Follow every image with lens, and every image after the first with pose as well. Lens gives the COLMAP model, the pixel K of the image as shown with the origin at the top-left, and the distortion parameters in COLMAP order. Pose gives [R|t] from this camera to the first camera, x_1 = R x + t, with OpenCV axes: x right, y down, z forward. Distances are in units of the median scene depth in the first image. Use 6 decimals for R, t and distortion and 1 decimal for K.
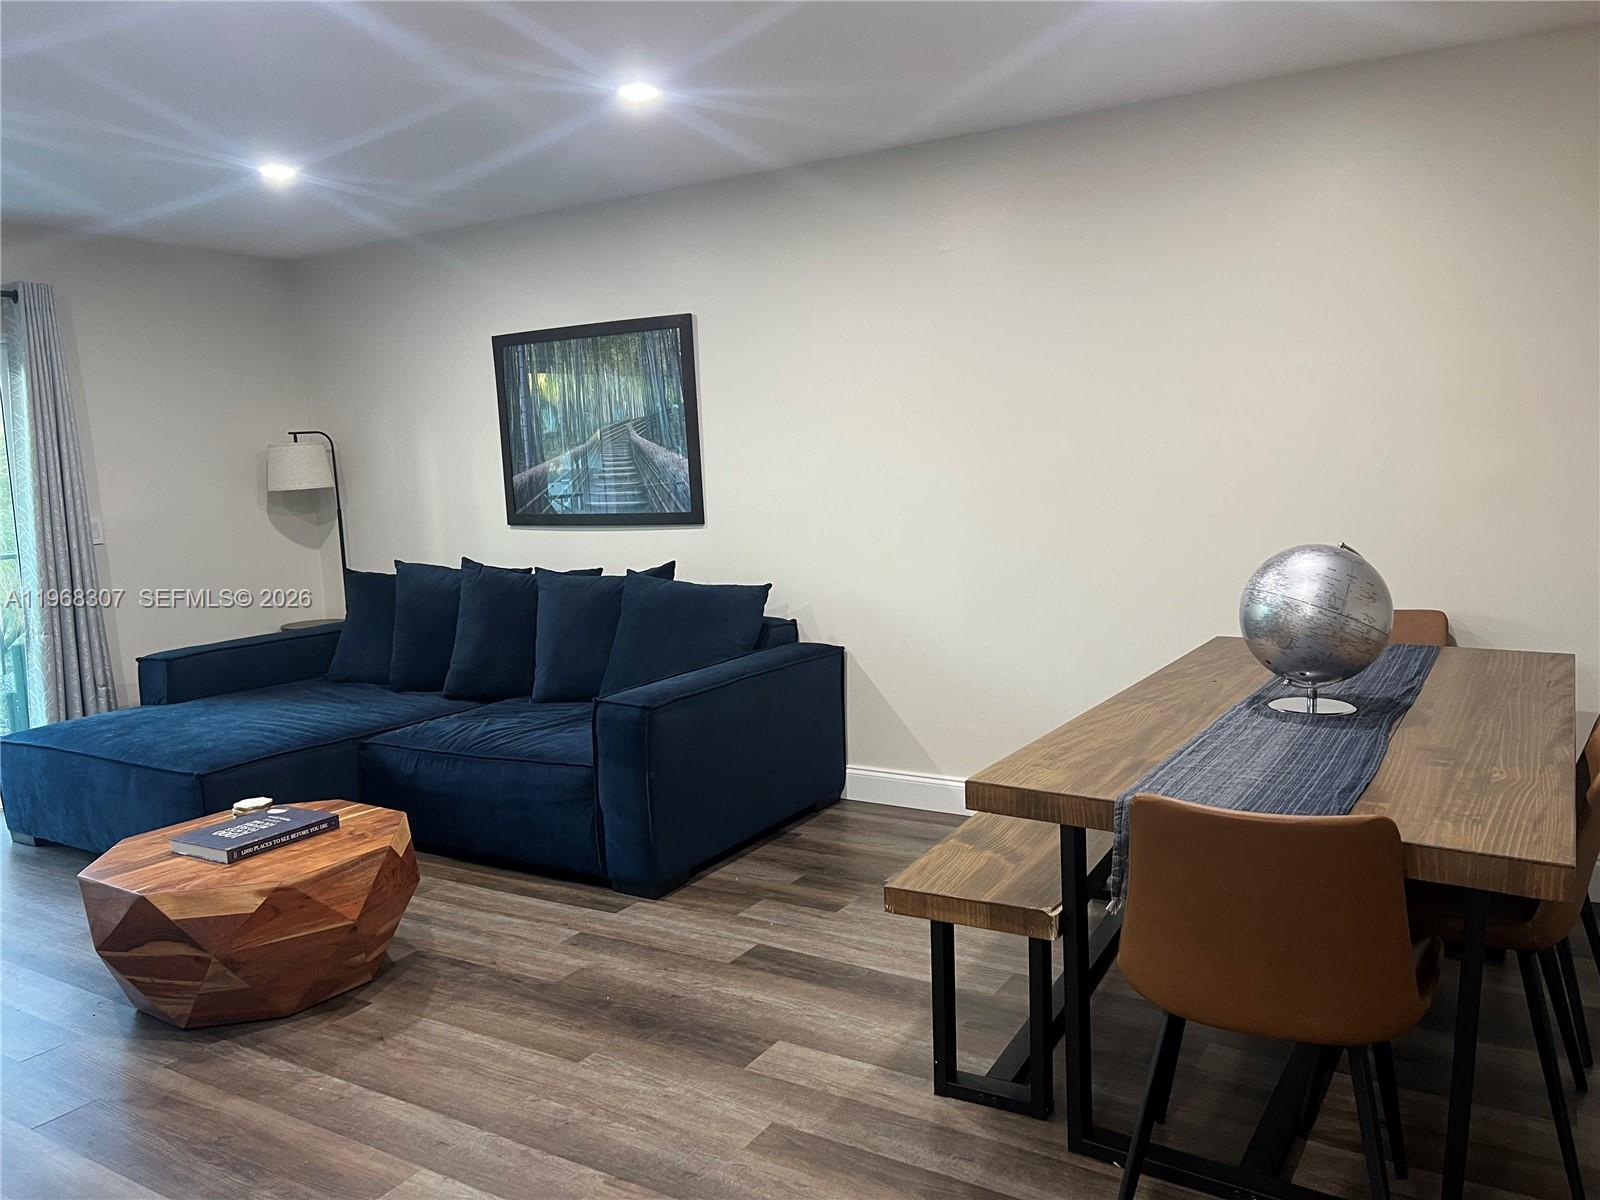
lens RADIAL K [[1205.8, 0, 790.8], [0, 1205.8, 592.7], [0, 0, 1]] dist [0.073606, -0.093610]
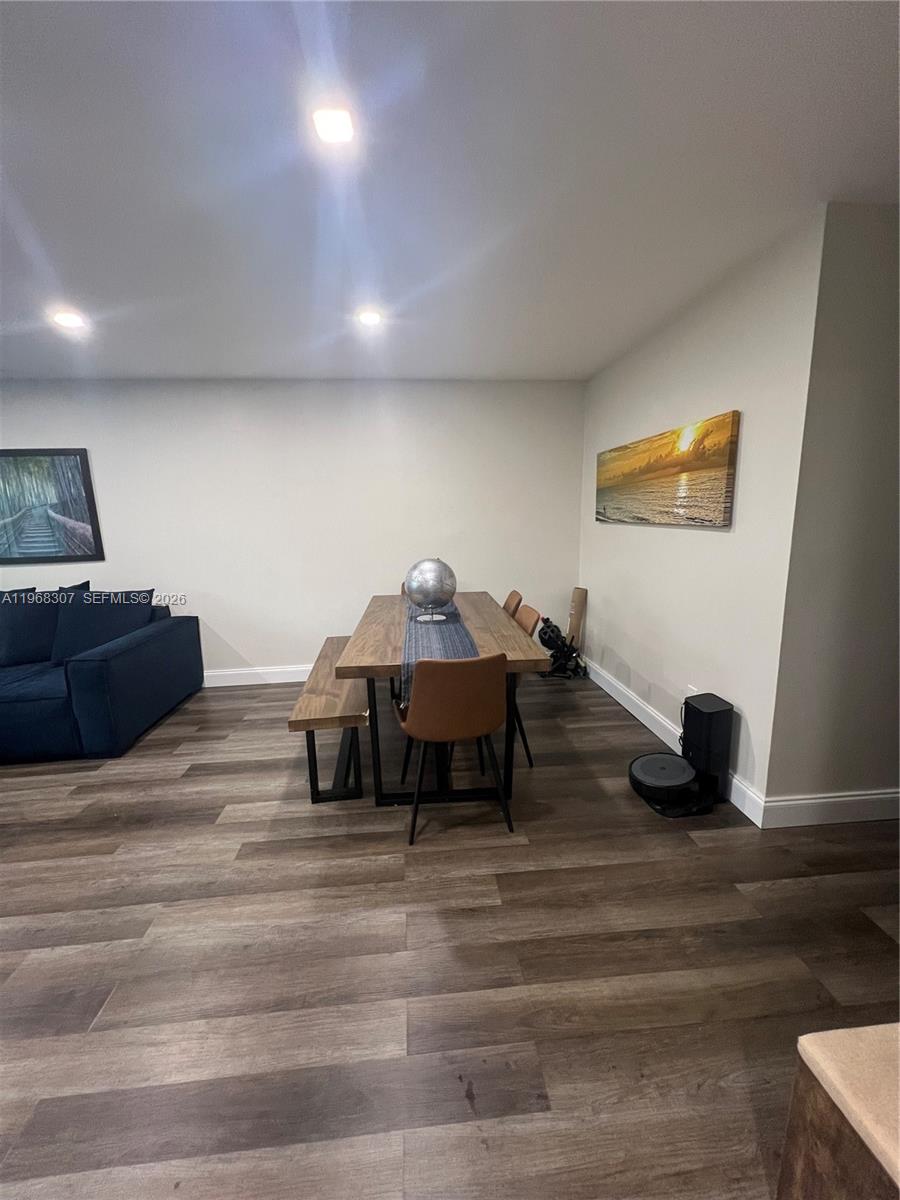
lens RADIAL K [[479.4, 0, 451.1], [0, 479.4, 598.9], [0, 0, 1]] dist [0.000040, 0.000152]
pose [[0.799624, -0.089728, 0.593759, -0.134907], [0.066362, 0.995921, 0.061131, -0.008967], [-0.596822, -0.009479, 0.802317, 0.092823]]
